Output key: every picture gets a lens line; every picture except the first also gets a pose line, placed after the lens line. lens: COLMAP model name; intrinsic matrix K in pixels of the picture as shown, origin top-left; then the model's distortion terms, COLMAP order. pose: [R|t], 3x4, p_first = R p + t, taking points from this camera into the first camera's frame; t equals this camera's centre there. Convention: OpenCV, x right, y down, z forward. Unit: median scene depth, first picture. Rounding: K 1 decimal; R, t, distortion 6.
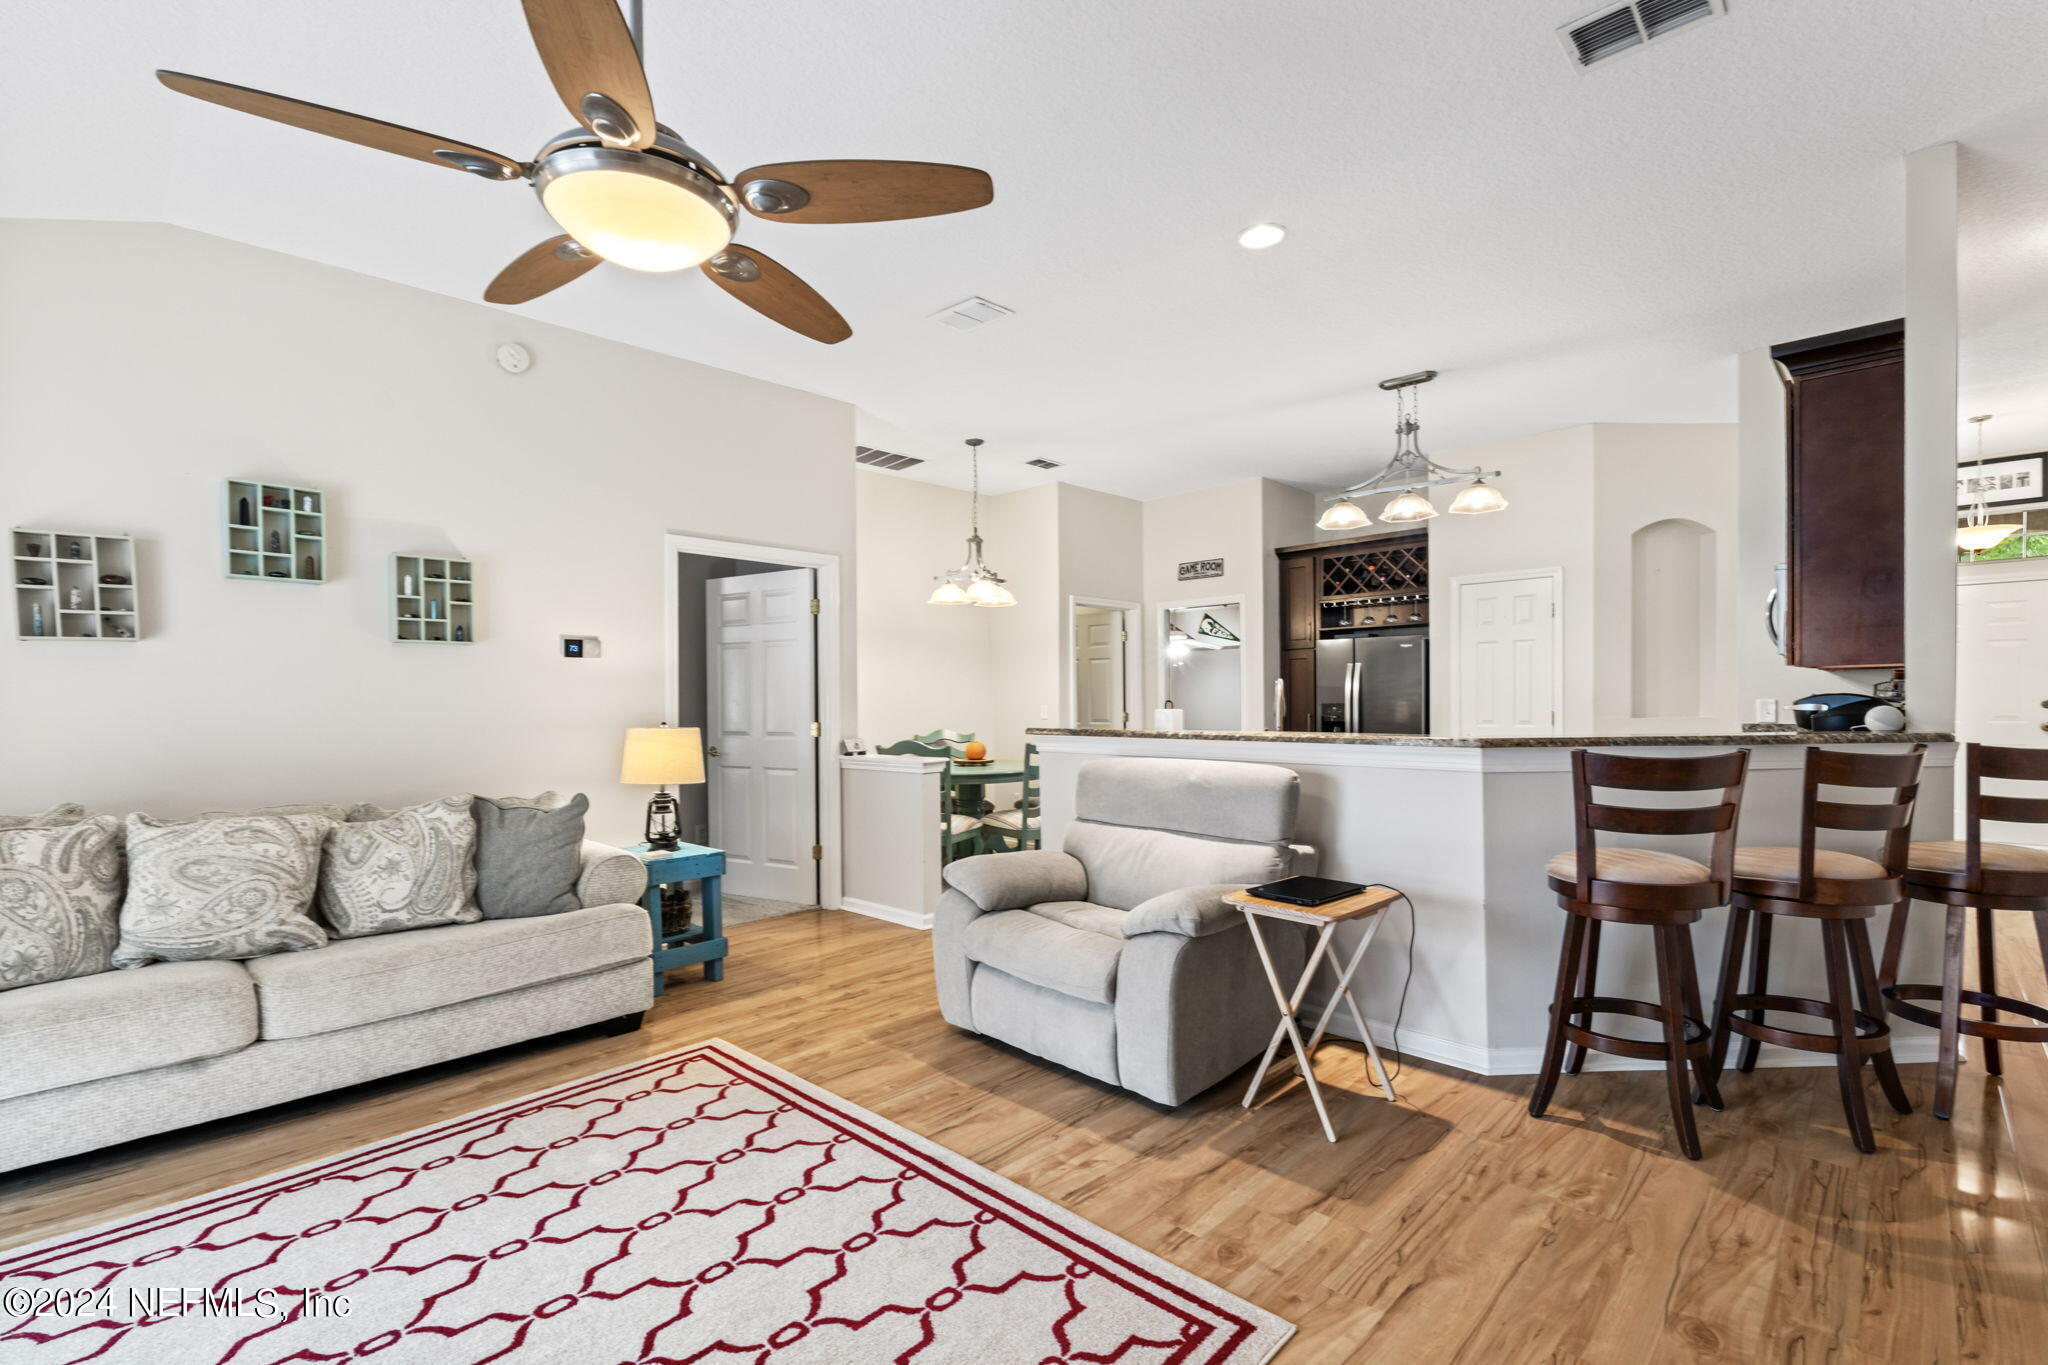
lens RADIAL K [[927.2, 0, 1028.0], [0, 927.2, 685.8], [0, 0, 1]] dist [-0.005303, -0.000906]
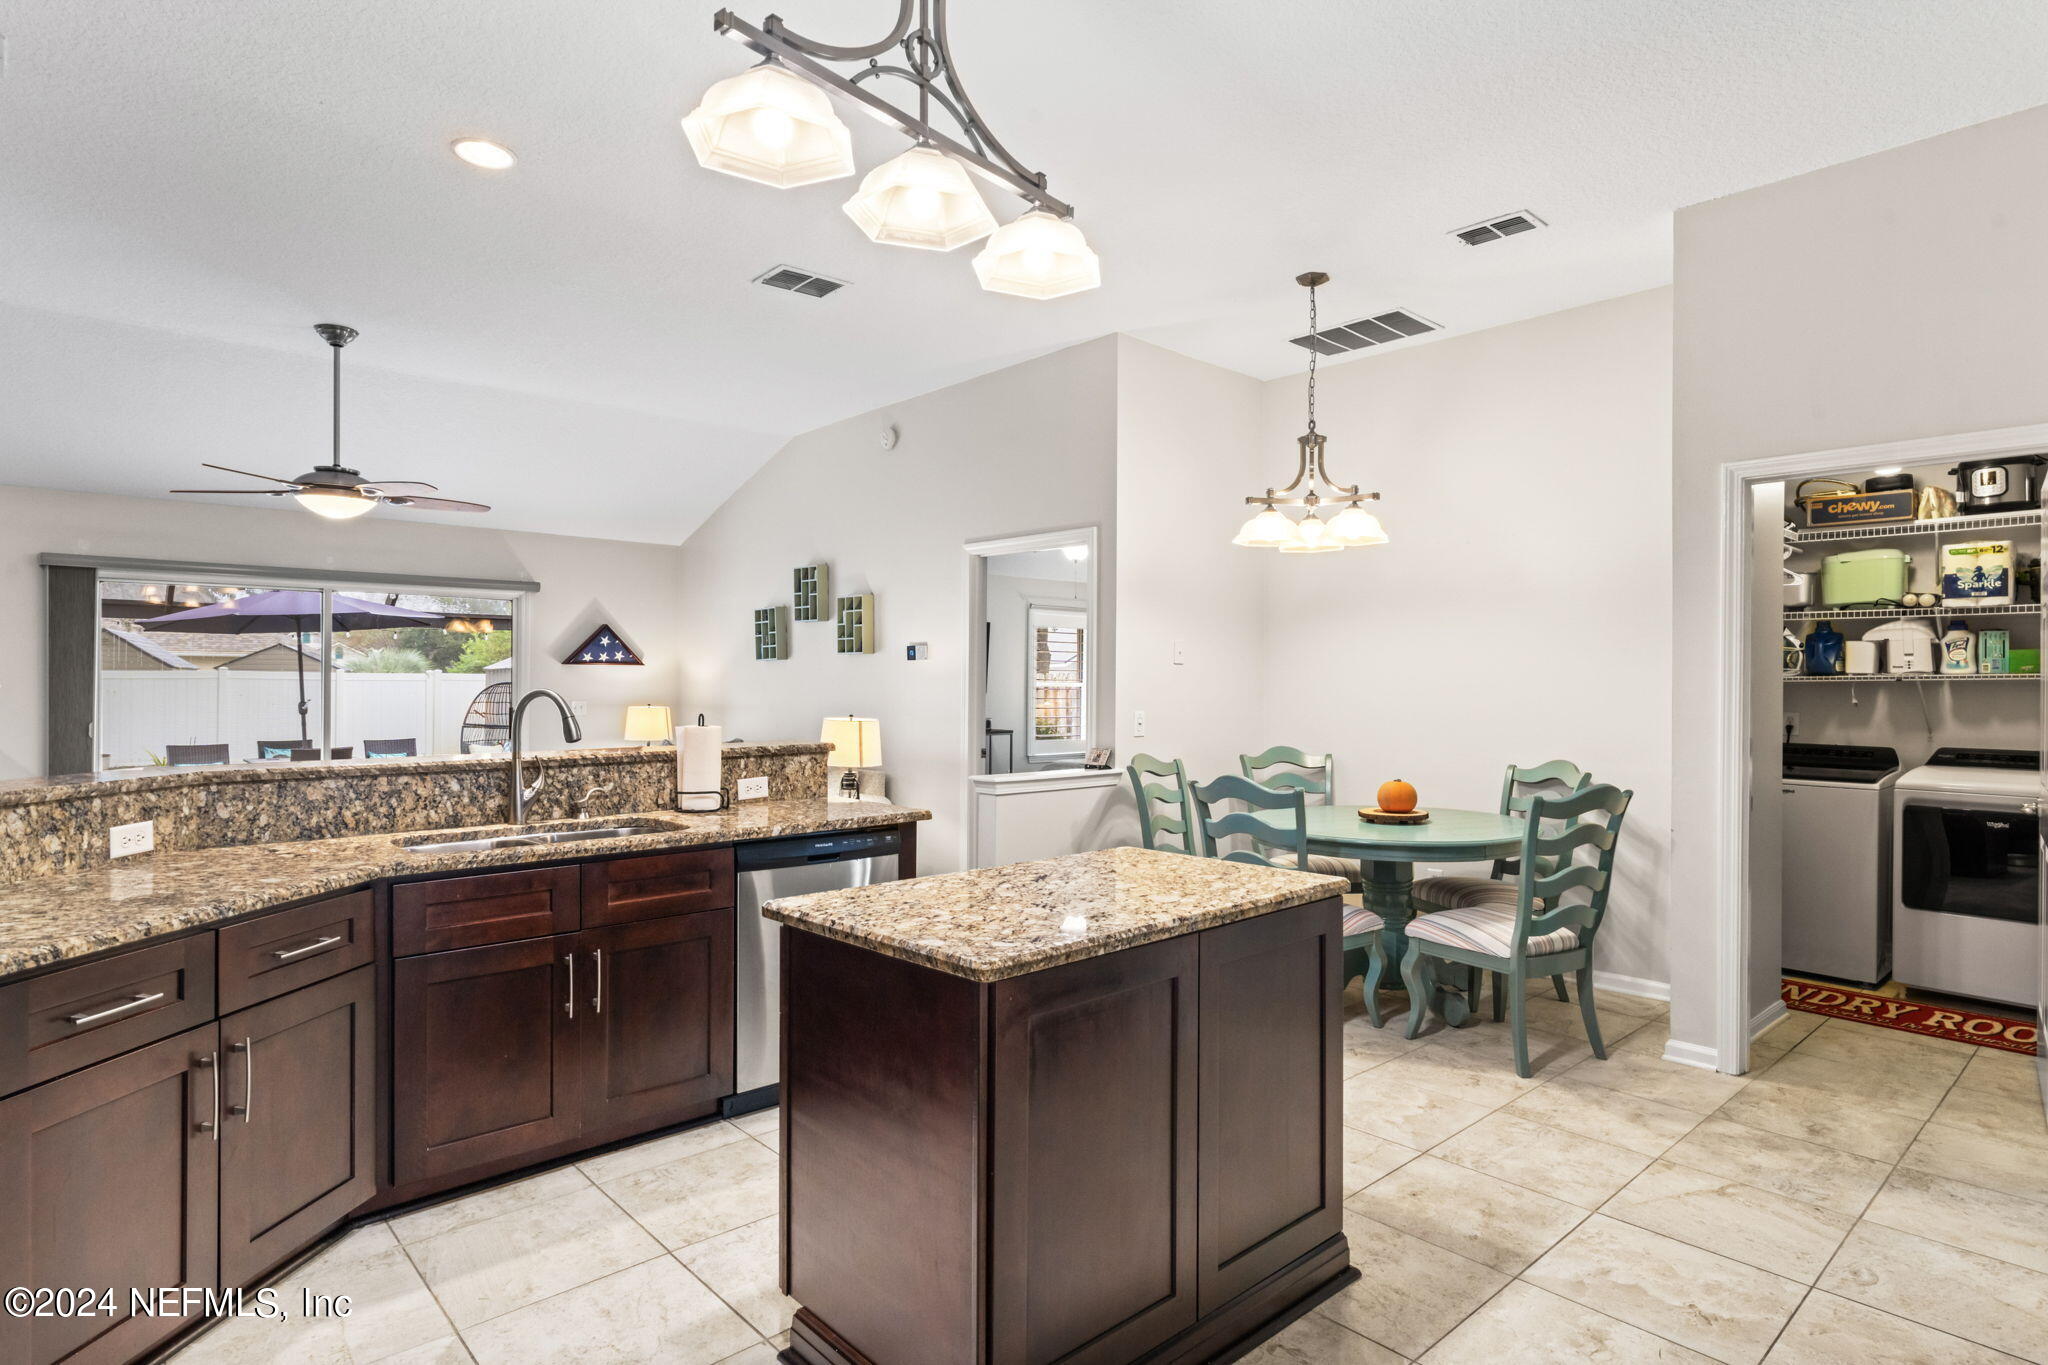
lens RADIAL K [[1085.6, 0, 1023.5], [0, 1085.6, 675.0], [0, 0, 1]] dist [0.004635, 0.000636]
pose [[-0.070719, 0.000468, -0.997496, 0.972652], [0.008901, 0.999960, -0.000161, -0.009051], [0.997457, -0.008890, -0.070720, 1.260442]]
